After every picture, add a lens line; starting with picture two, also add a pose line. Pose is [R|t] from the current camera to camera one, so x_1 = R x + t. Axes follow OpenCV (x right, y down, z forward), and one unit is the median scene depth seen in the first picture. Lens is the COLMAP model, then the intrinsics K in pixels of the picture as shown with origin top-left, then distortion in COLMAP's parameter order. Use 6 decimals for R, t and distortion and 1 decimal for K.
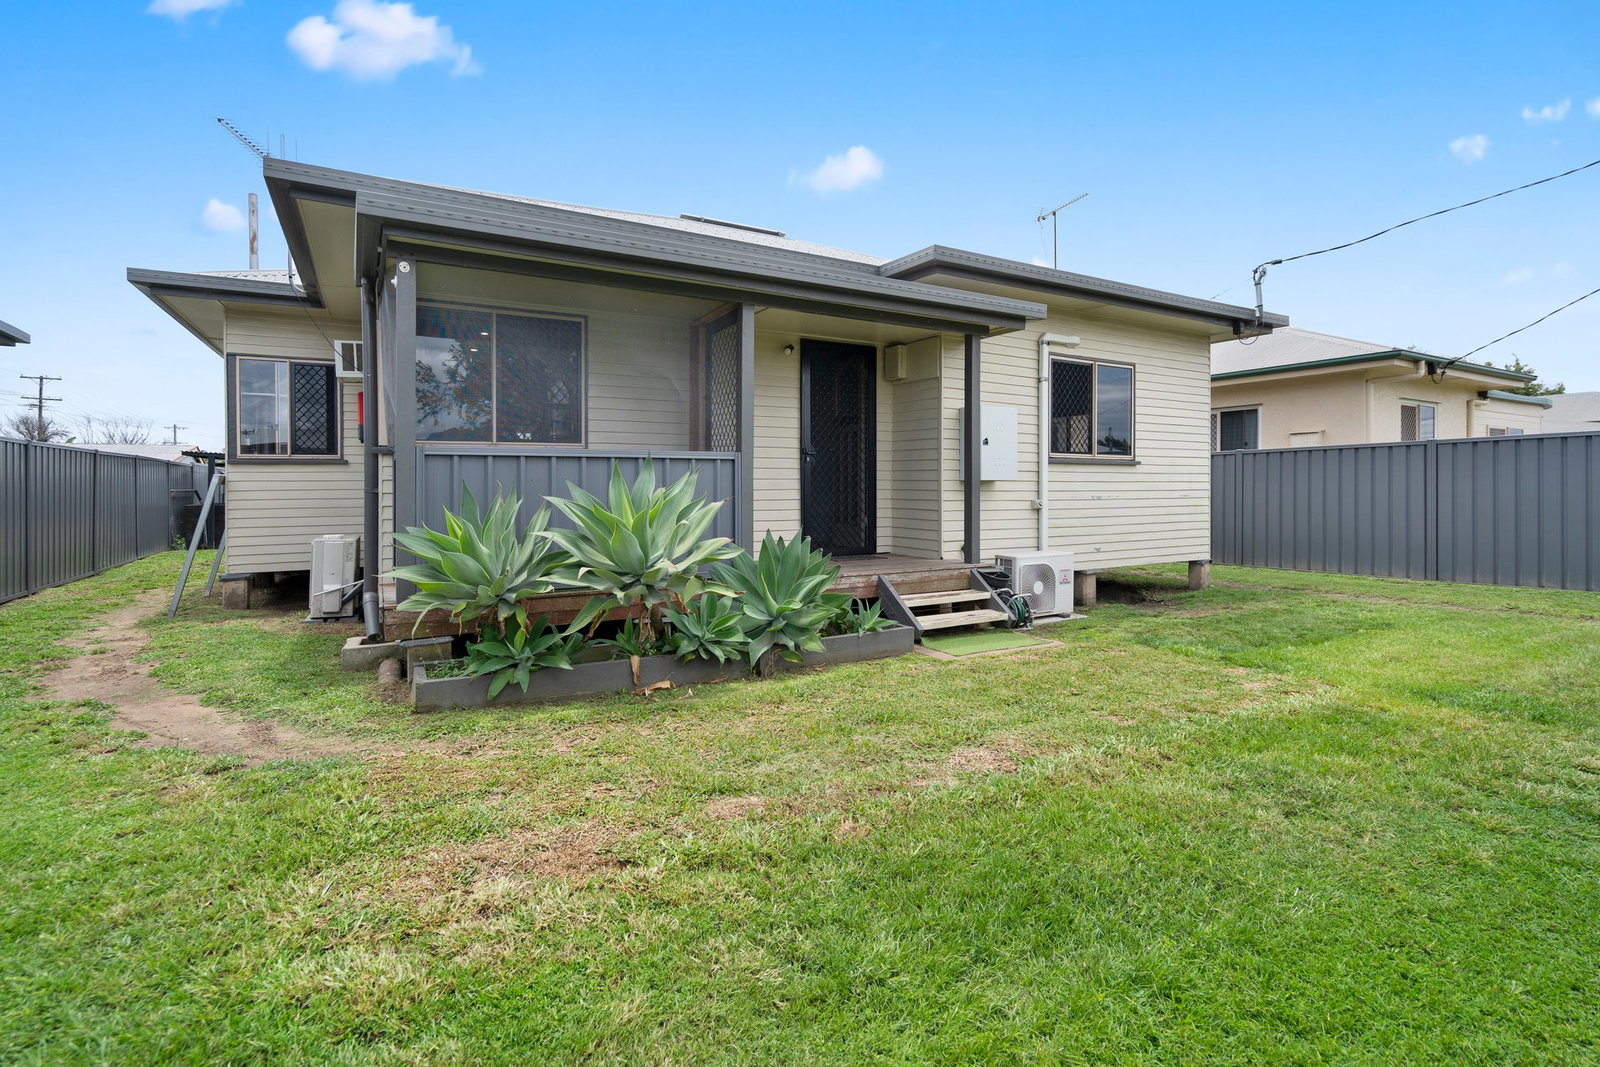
lens RADIAL K [[736.5, 0, 793.0], [0, 736.5, 494.7], [0, 0, 1]] dist [0.012376, 0.000720]
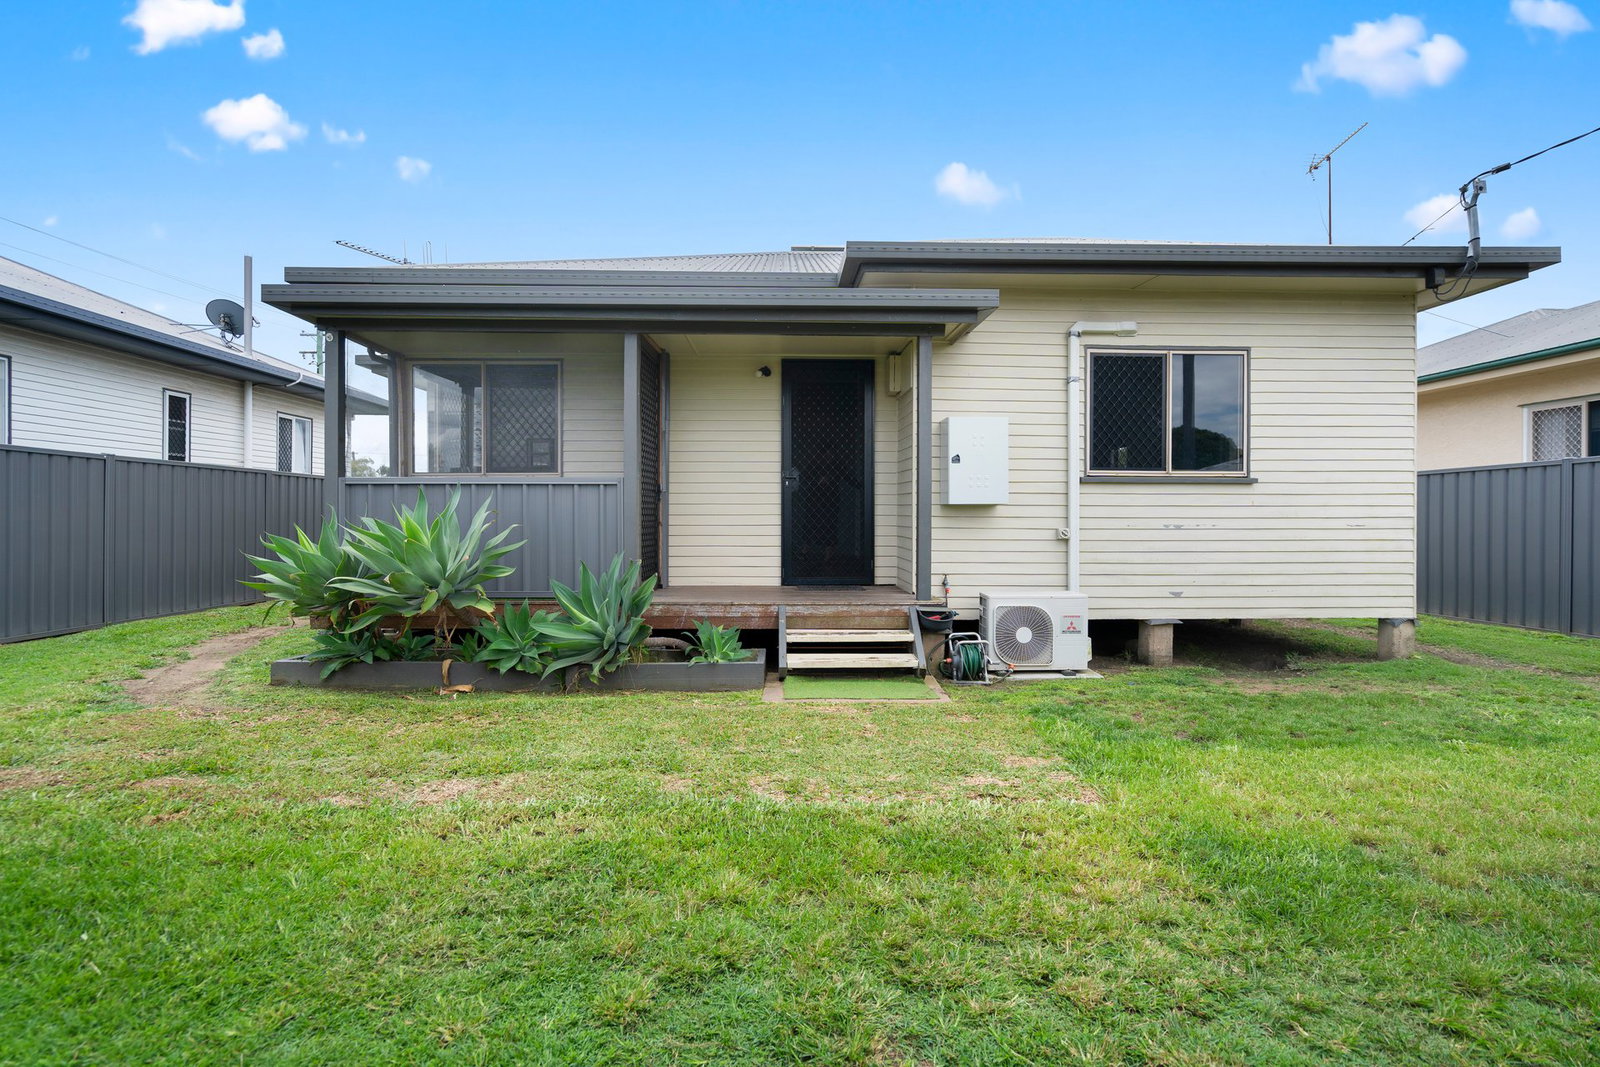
lens RADIAL K [[736.5, 0, 799.6], [0, 736.5, 524.1], [0, 0, 1]] dist [0.012376, 0.000720]
pose [[0.883812, 0.010270, -0.467730, 0.454437], [-0.007189, 0.999939, 0.008372, -0.002295], [0.467788, -0.004037, 0.883832, 0.141875]]
